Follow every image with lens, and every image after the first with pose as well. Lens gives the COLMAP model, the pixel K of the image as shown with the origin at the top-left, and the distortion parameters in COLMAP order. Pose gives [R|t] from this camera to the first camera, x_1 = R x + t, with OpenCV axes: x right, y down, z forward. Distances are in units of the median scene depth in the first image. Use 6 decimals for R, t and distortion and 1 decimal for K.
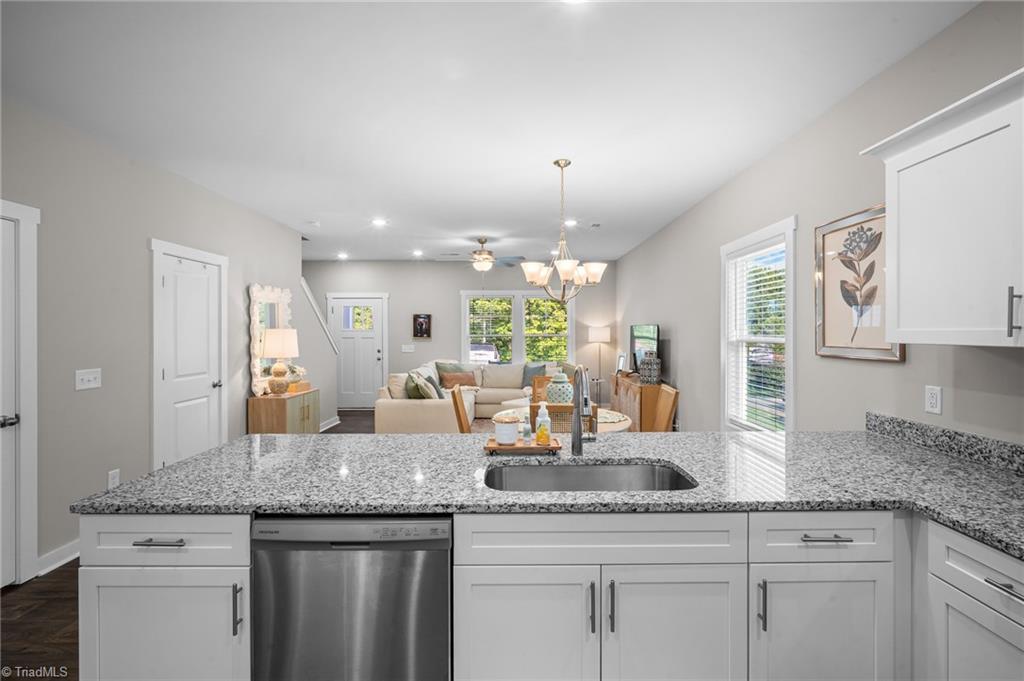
lens RADIAL K [[461.0, 0, 513.2], [0, 461.0, 330.8], [0, 0, 1]] dist [-0.001260, 0.000072]
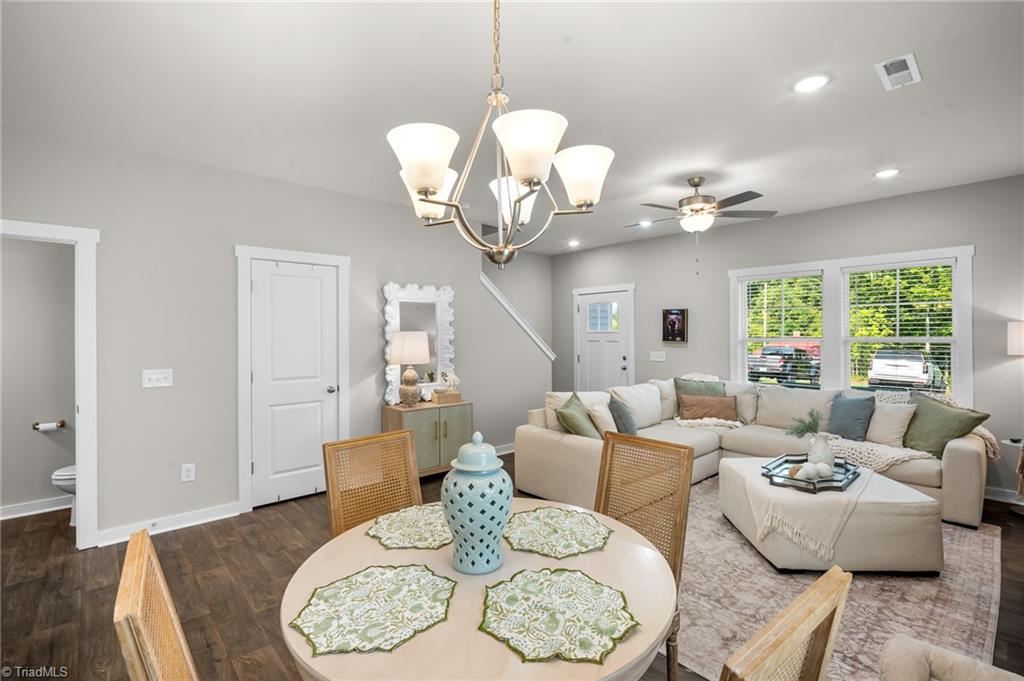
lens RADIAL K [[461.0, 0, 513.2], [0, 461.0, 330.8], [0, 0, 1]] dist [-0.001260, 0.000072]
pose [[0.664050, -0.006393, -0.747661, 0.222918], [0.004633, 0.999979, -0.004435, -0.000173], [0.747674, -0.000519, 0.664066, 0.430467]]
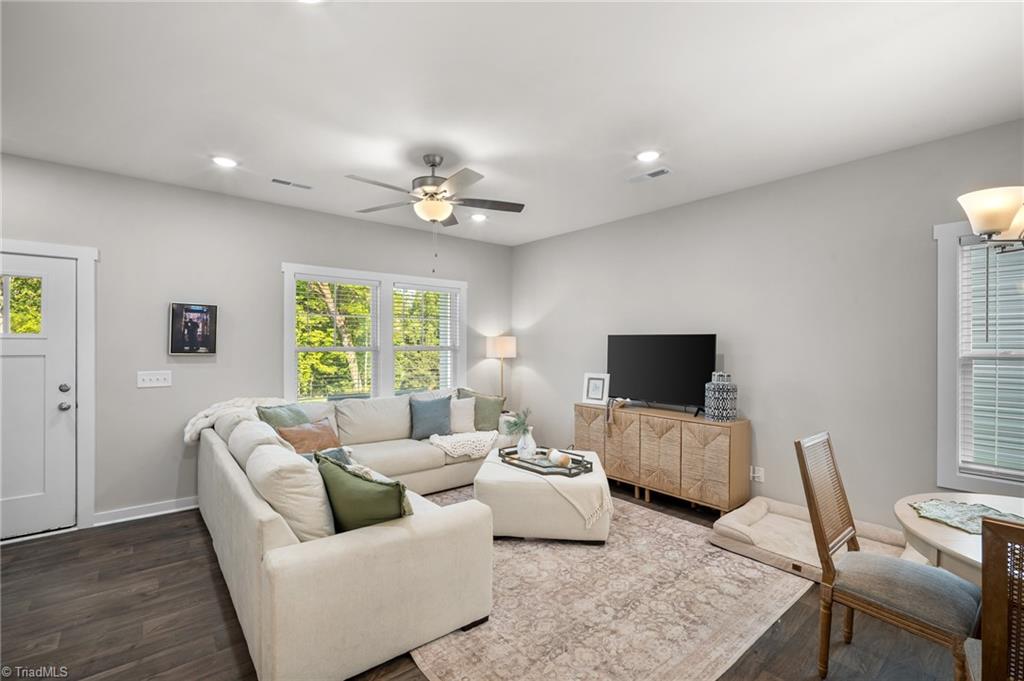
lens RADIAL K [[461.0, 0, 513.2], [0, 461.0, 330.8], [0, 0, 1]] dist [-0.001260, 0.000072]
pose [[0.777150, 0.021118, 0.628960, -0.309315], [-0.005209, 0.999618, -0.027126, 0.002889], [-0.629293, 0.017805, 0.776964, 0.557166]]
